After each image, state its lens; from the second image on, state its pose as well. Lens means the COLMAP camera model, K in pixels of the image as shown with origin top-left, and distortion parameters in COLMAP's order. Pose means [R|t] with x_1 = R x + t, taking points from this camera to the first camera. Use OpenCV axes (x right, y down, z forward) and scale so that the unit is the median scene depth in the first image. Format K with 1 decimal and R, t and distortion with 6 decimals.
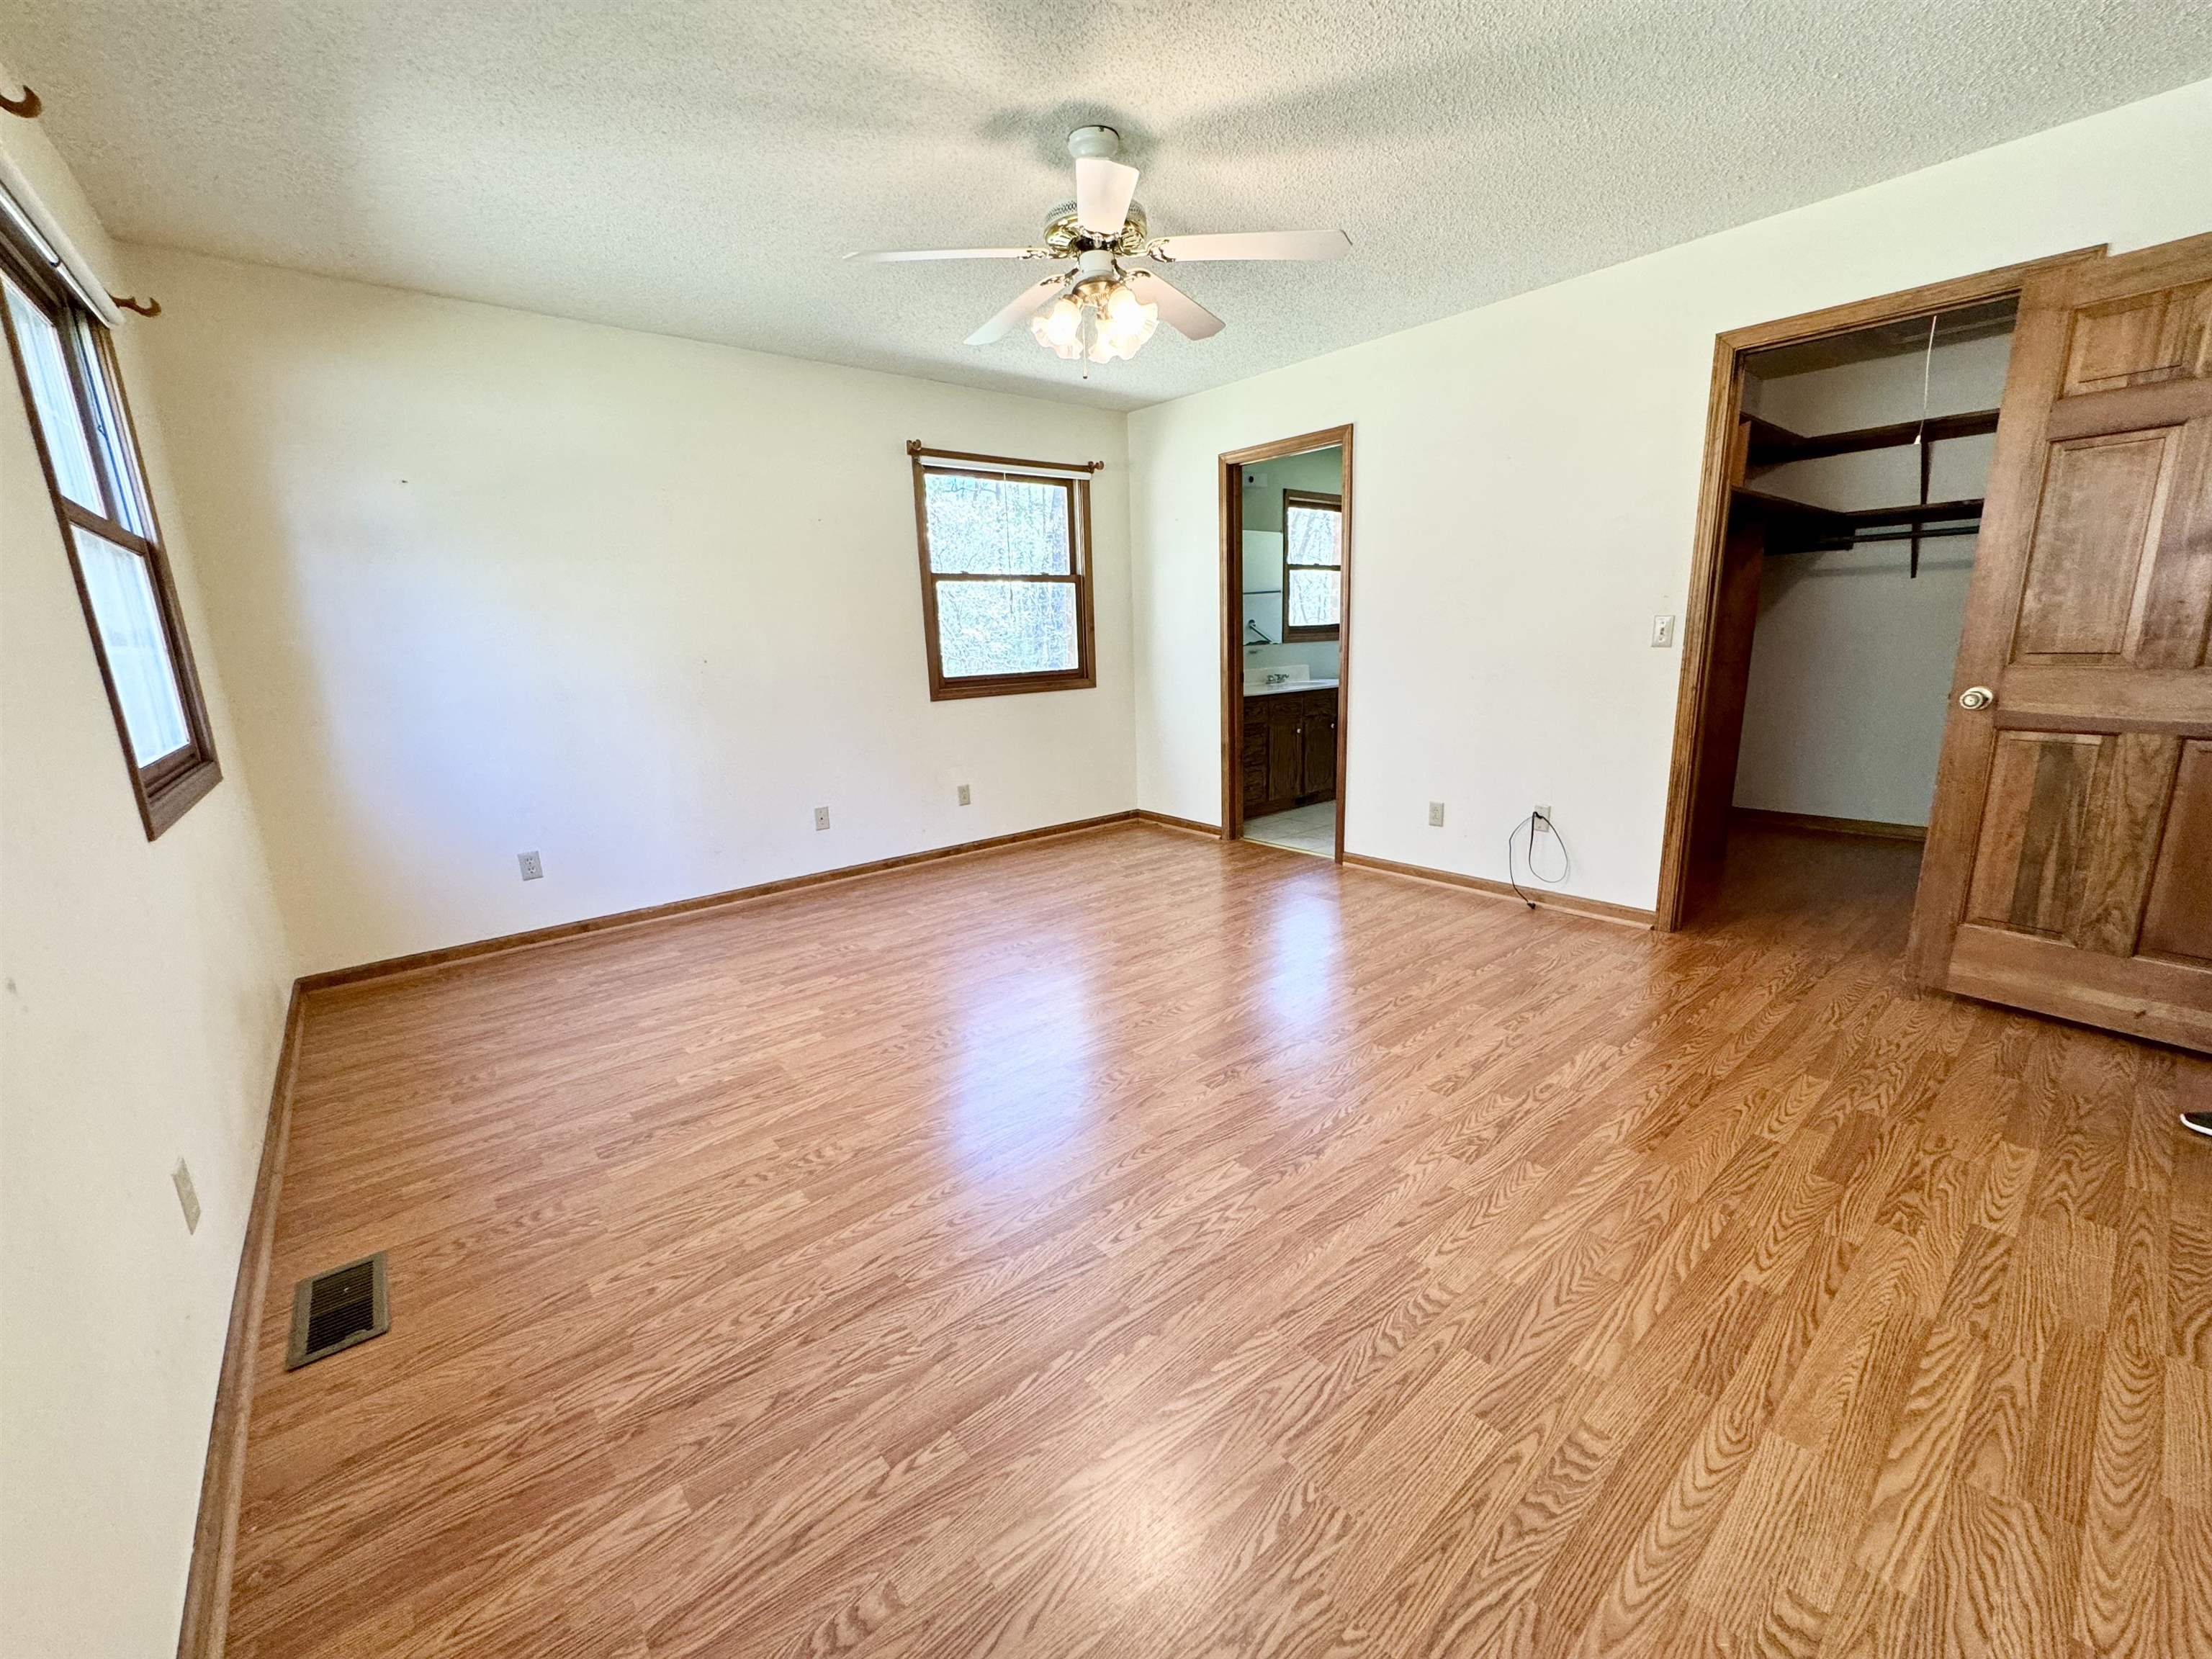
lens RADIAL K [[899.3, 0, 1106.0], [0, 899.3, 829.5], [0, 0, 1]] dist [0.000633, 0.000222]
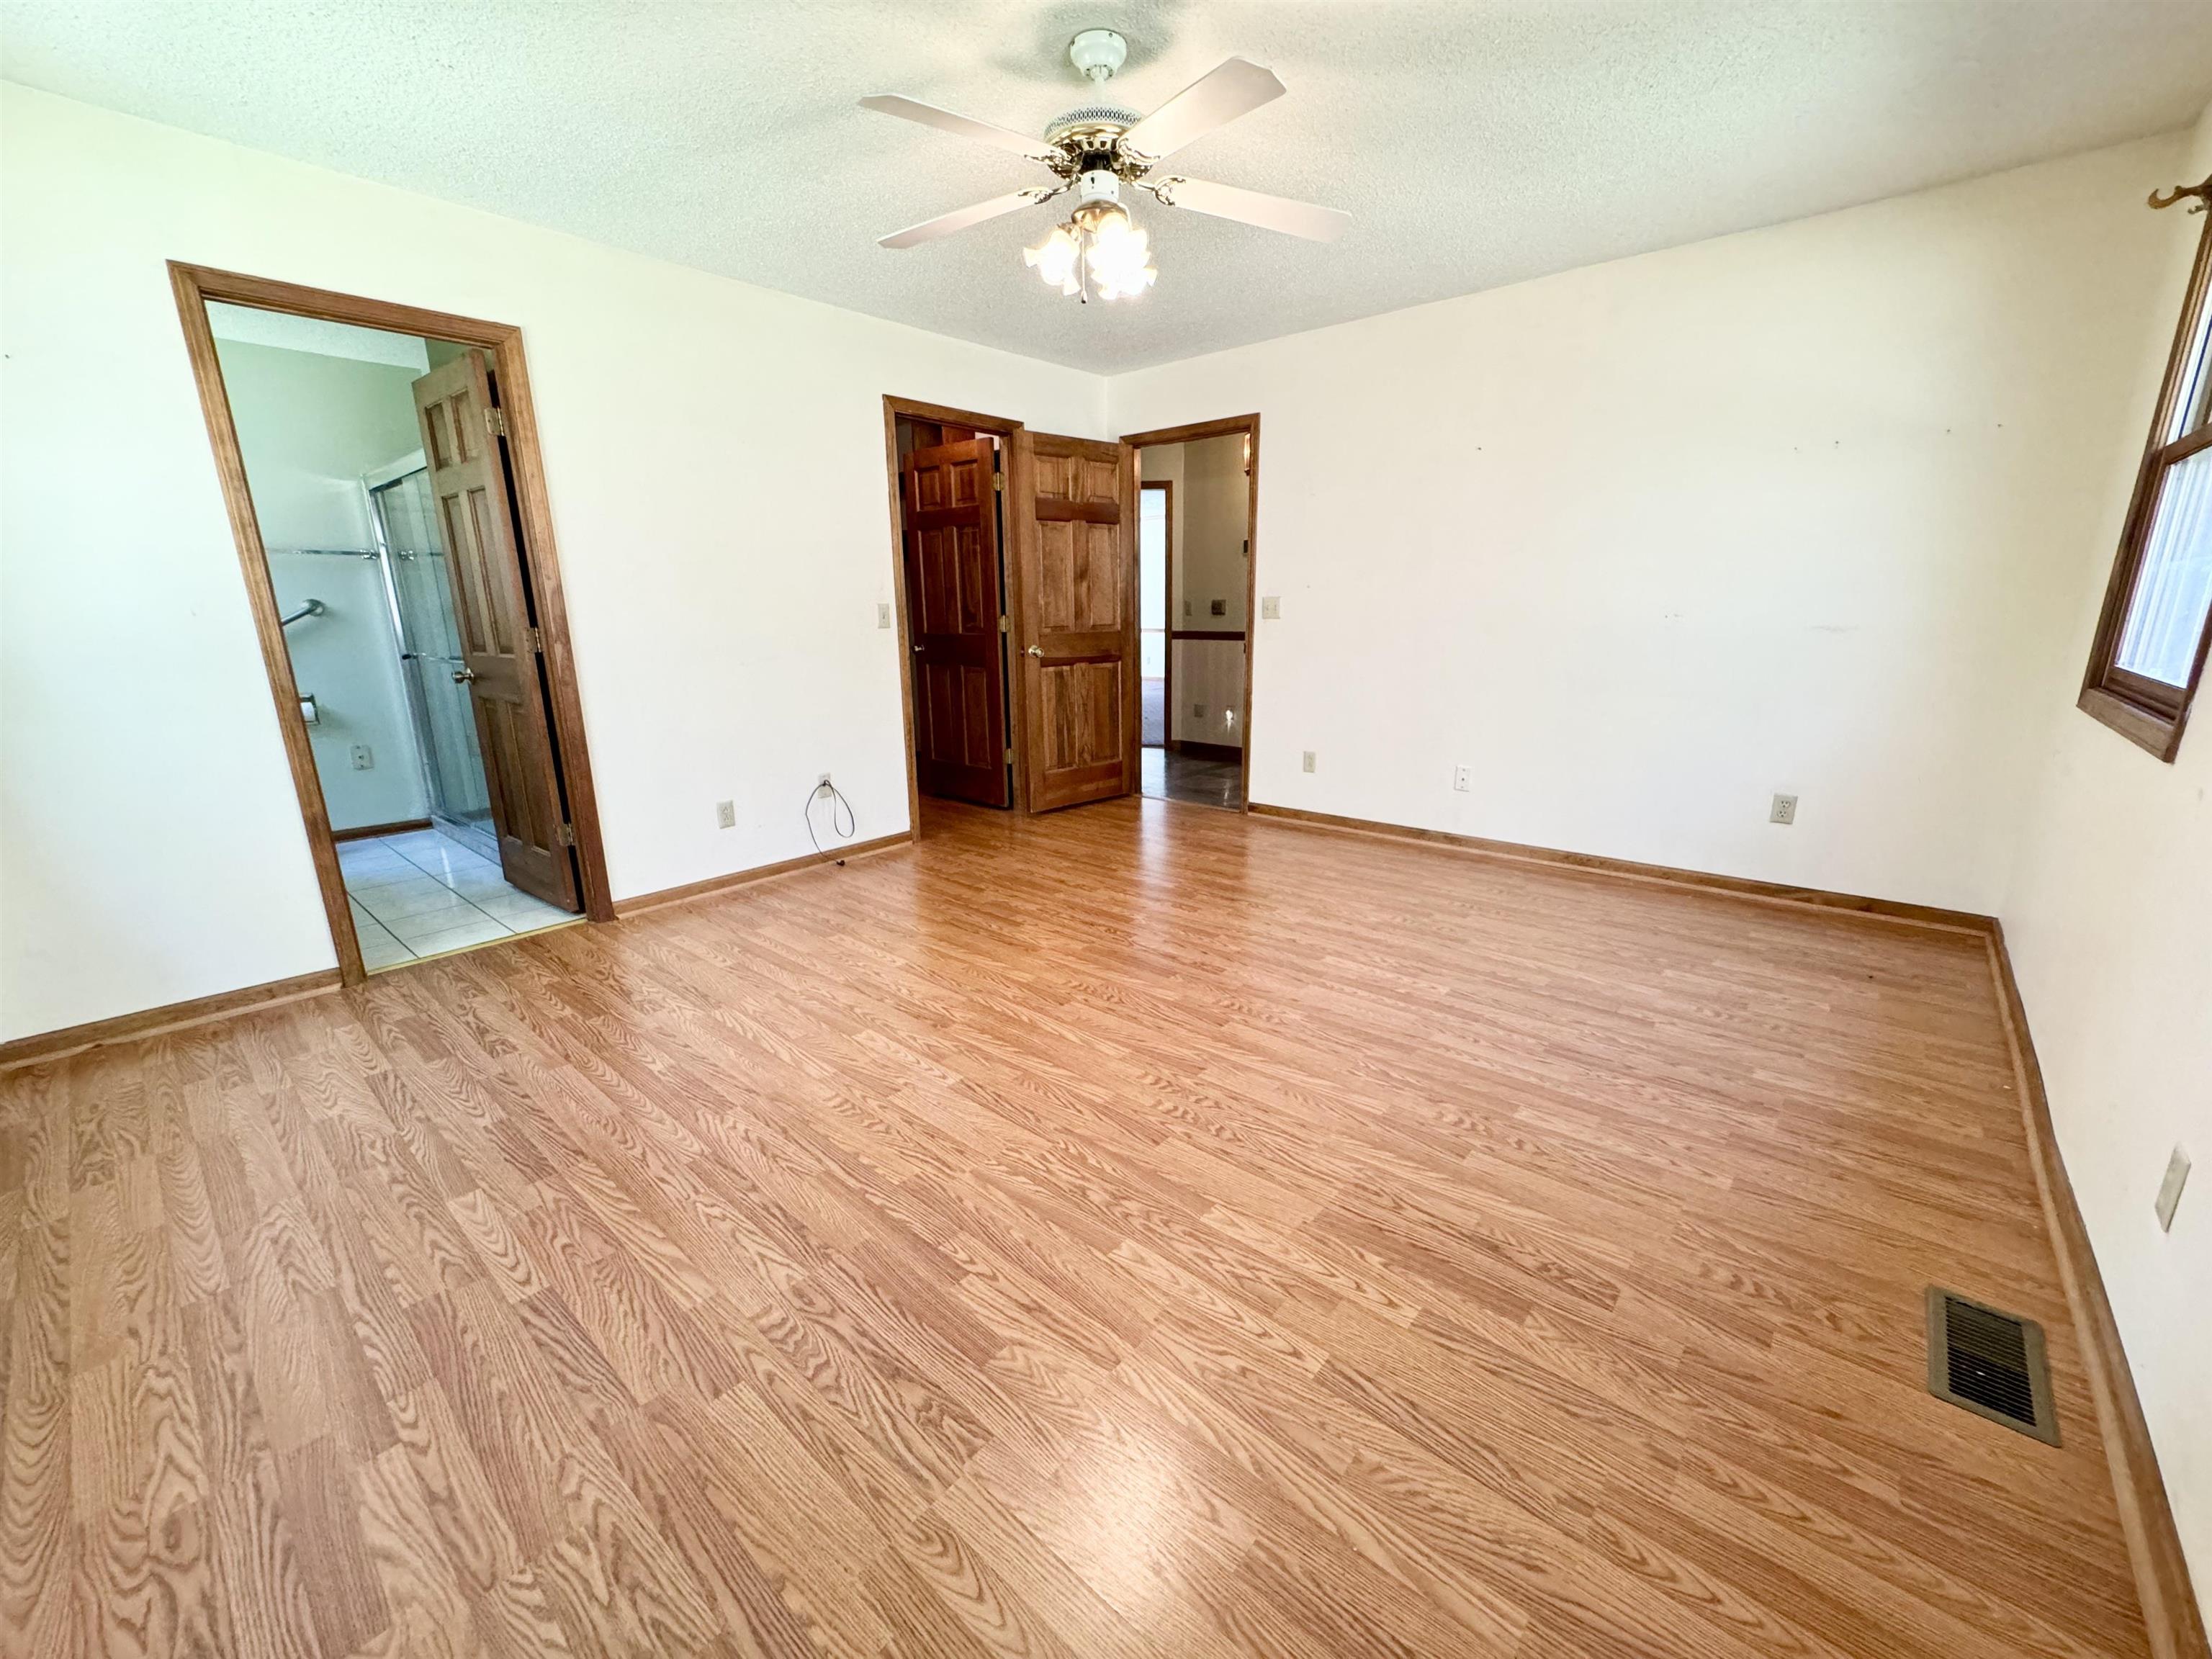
lens RADIAL K [[801.2, 0, 1107.3], [0, 801.2, 881.8], [0, 0, 1]] dist [0.000562, -0.000051]
pose [[-0.129811, -0.292743, 0.947339, -0.736041], [0.228521, 0.920869, 0.315877, -0.186411], [-0.964846, 0.257491, -0.052641, 0.958960]]
